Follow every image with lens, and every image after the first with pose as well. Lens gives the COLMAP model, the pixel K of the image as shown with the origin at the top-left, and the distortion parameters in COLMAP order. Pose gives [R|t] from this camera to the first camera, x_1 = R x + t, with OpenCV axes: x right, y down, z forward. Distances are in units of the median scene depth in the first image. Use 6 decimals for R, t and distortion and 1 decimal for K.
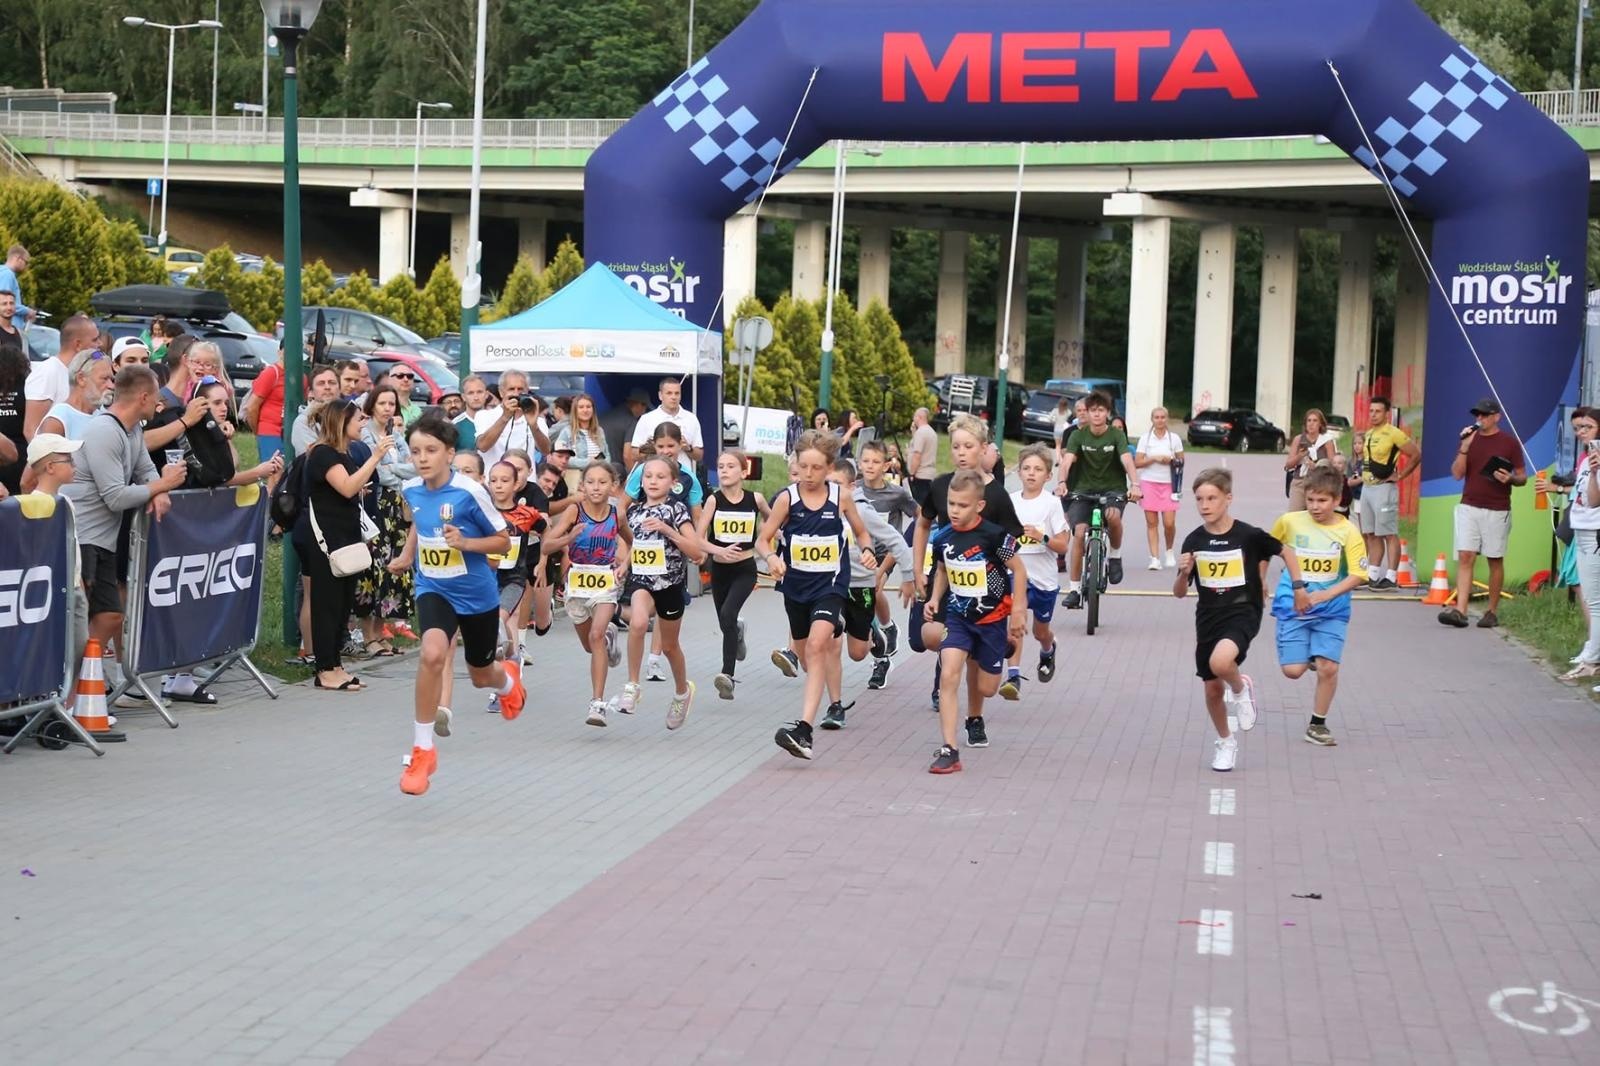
lens RADIAL K [[3752.8, 0, 712.4], [0, 3752.8, 592.0], [0, 0, 1]] dist [0.376292, 0.154687]
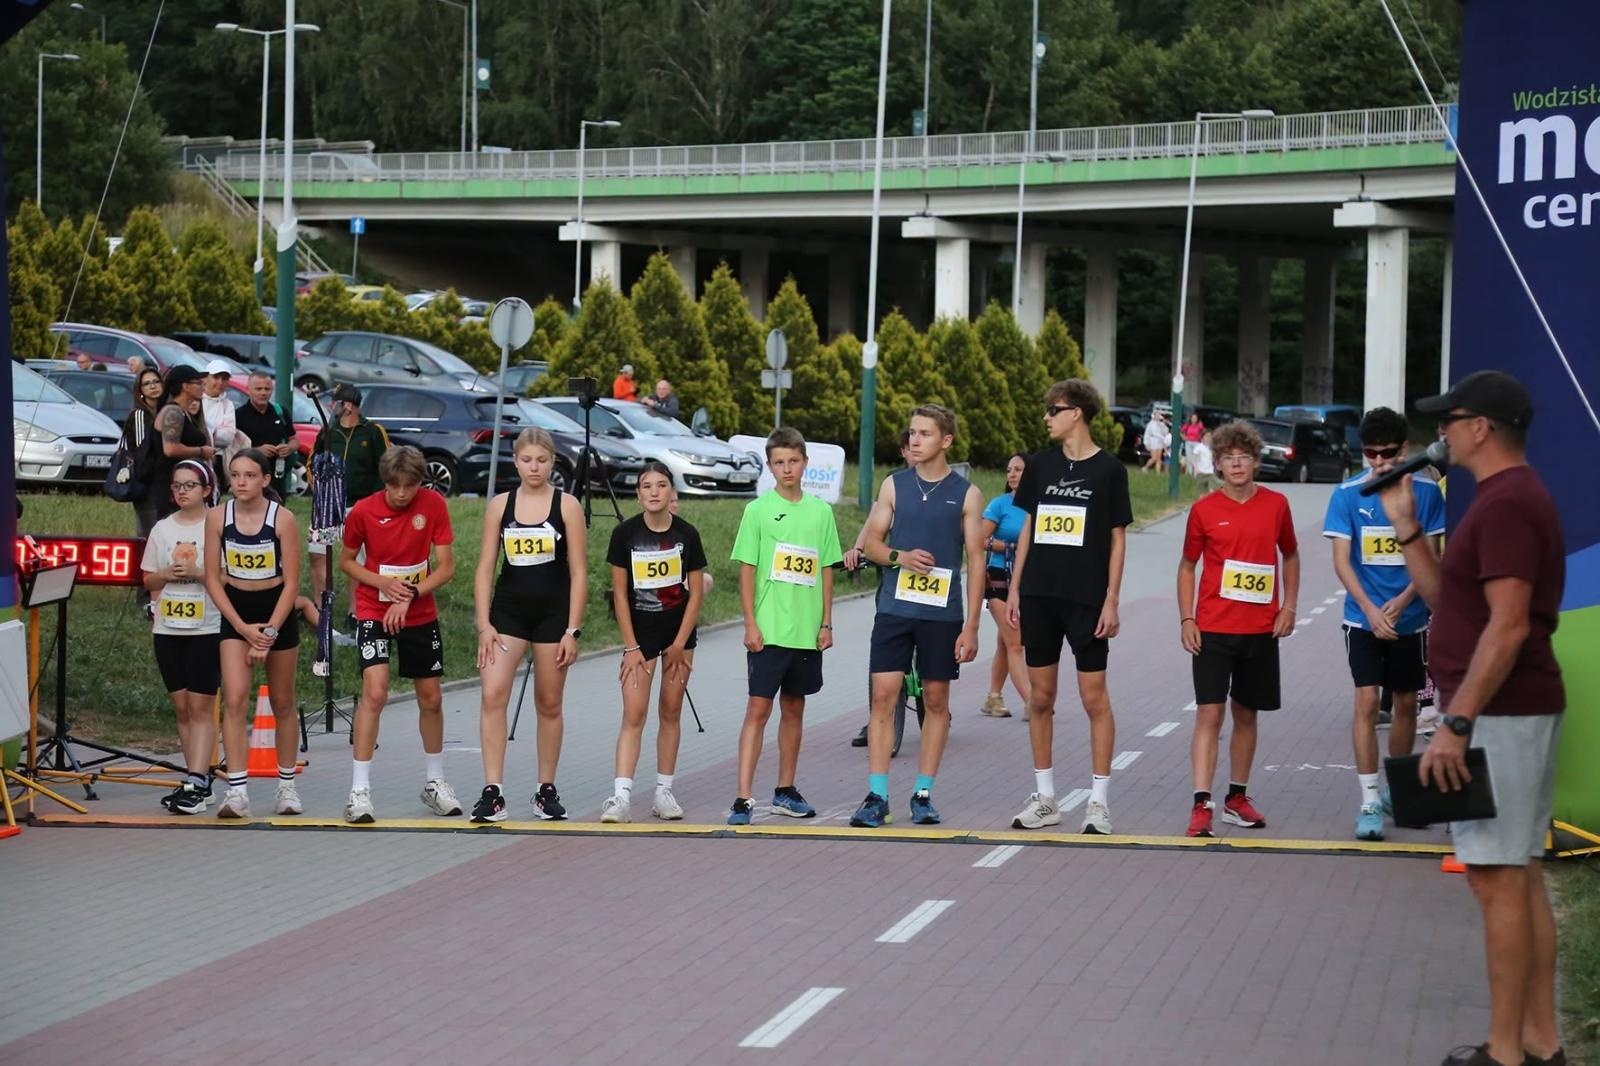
lens RADIAL K [[3462.2, 0, 795.9], [0, 3462.2, 529.3], [0, 0, 1]] dist [0.397770, 0.096287]
pose [[0.997208, -0.013810, -0.073386, 0.054403], [0.012007, 0.999617, -0.024948, -0.010206], [0.073702, 0.023997, 0.996992, 0.225524]]
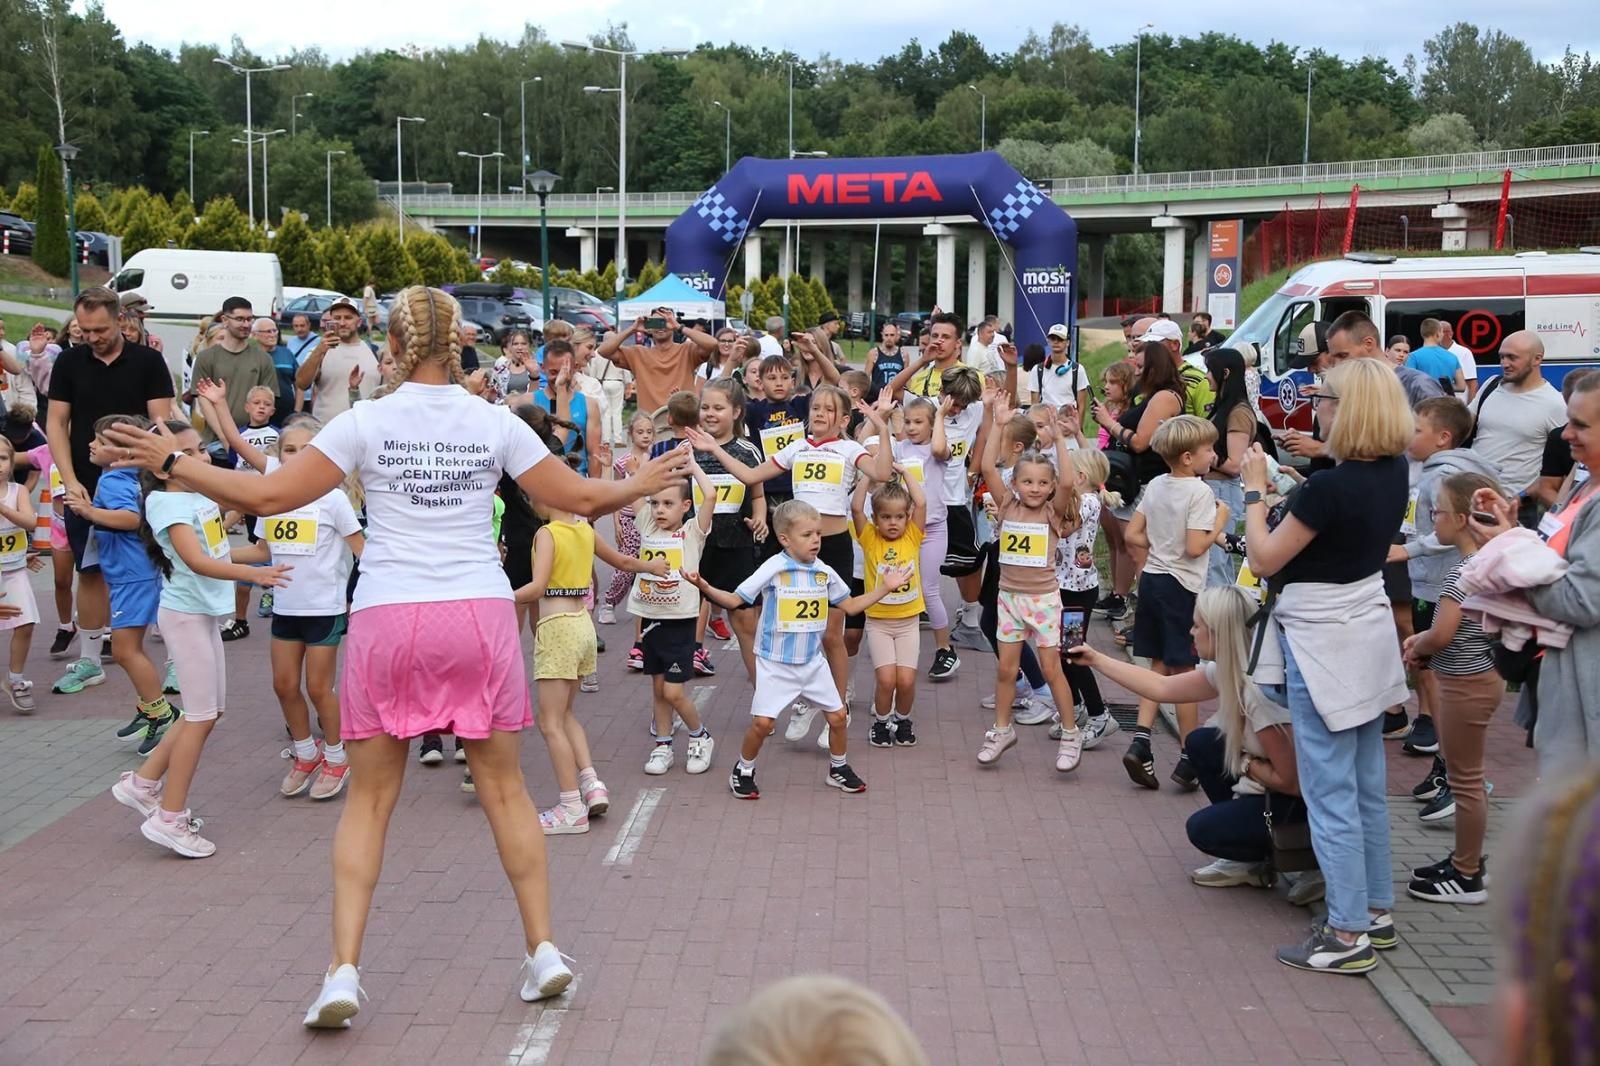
lens RADIAL K [[1856.9, 0, 800.0], [0, 1856.9, 533.0], [0, 0, 1]] dist [0.077324, 0.050442]
pose [[0.999395, -0.024399, 0.024792, 0.006923], [0.022845, 0.997868, 0.061135, 0.002624], [-0.026231, -0.060531, 0.997822, -0.073997]]
